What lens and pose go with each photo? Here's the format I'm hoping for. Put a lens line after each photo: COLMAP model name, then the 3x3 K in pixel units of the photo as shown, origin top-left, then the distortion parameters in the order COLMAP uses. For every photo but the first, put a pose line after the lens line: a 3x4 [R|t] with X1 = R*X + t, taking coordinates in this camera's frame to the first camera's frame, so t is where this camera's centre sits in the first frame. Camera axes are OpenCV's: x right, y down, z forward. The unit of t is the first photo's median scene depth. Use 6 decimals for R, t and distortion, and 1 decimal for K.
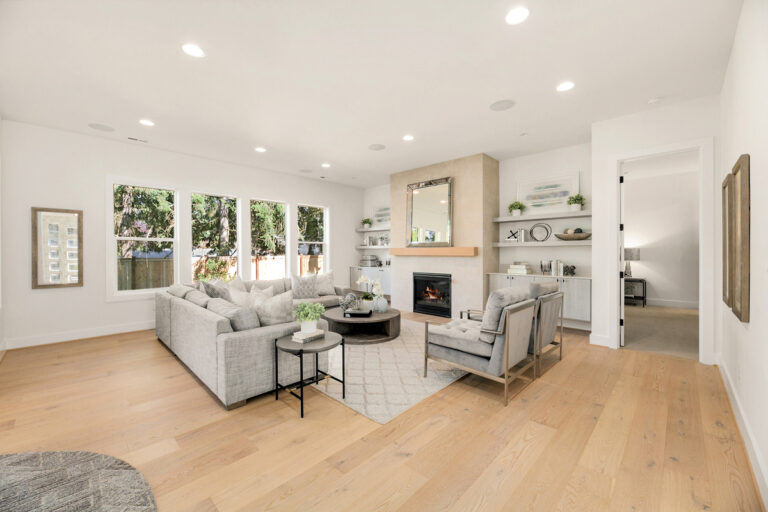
lens RADIAL K [[305.7, 0, 384.0], [0, 305.7, 256.0], [0, 0, 1]] dist [-0.010495, 0.000167]
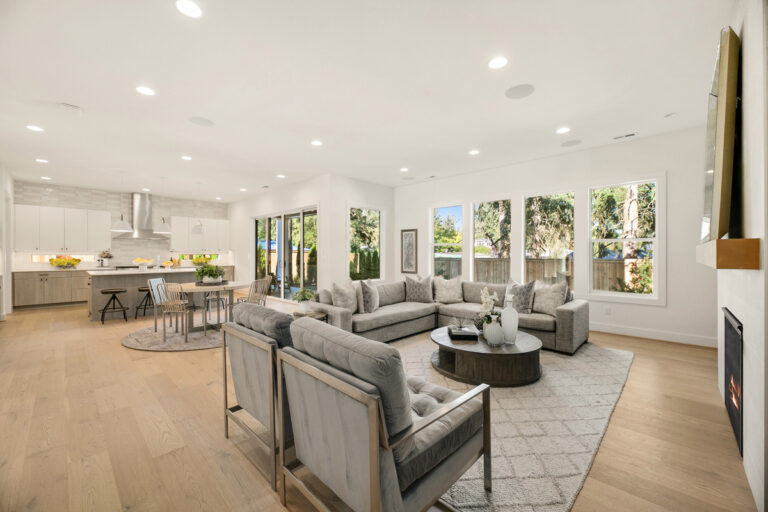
lens RADIAL K [[305.7, 0, 384.0], [0, 305.7, 256.0], [0, 0, 1]] dist [-0.010495, 0.000167]
pose [[0.013428, 0.009211, -0.999867, 1.277256], [-0.007846, 0.999928, 0.009107, -0.023802], [0.999879, 0.007722, 0.013499, 1.454951]]
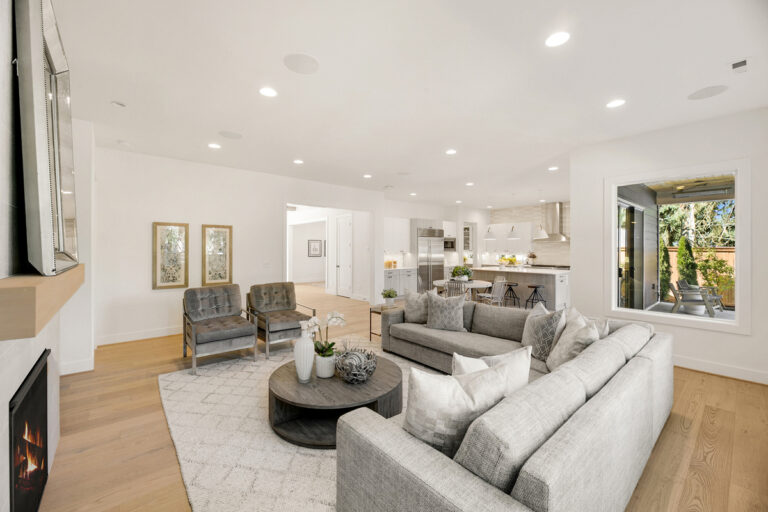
lens RADIAL K [[309.1, 0, 366.1], [0, 309.1, 249.1], [0, 0, 1]] dist [-0.000026, 0.000025]
pose [[-0.993514, 0.002544, 0.113677, -0.155798], [0.003221, 0.999978, 0.005774, -0.093019], [-0.113660, 0.006103, -0.993501, 2.855339]]
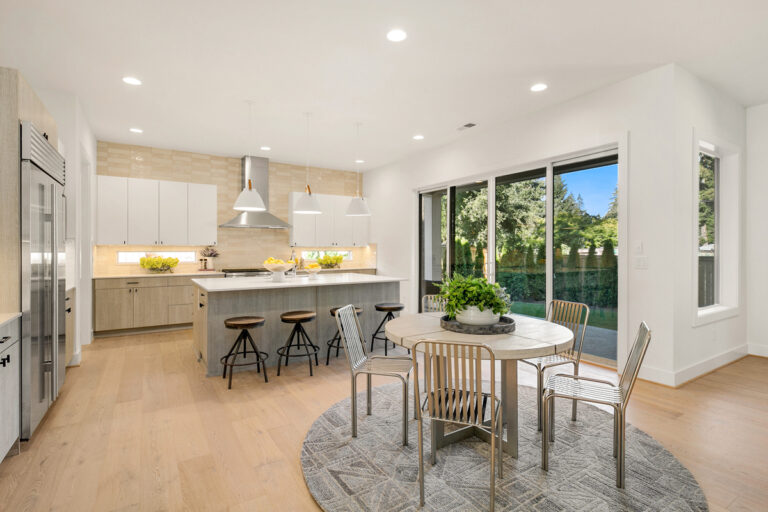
lens RADIAL K [[378.0, 0, 383.7], [0, 378.0, 250.2], [0, 0, 1]] dist [-0.000939, 0.000120]
pose [[-0.240552, 0.002973, -0.970632, 0.346544], [-0.006007, 0.999972, 0.004552, -0.014593], [0.970618, 0.006926, -0.240527, 0.421037]]
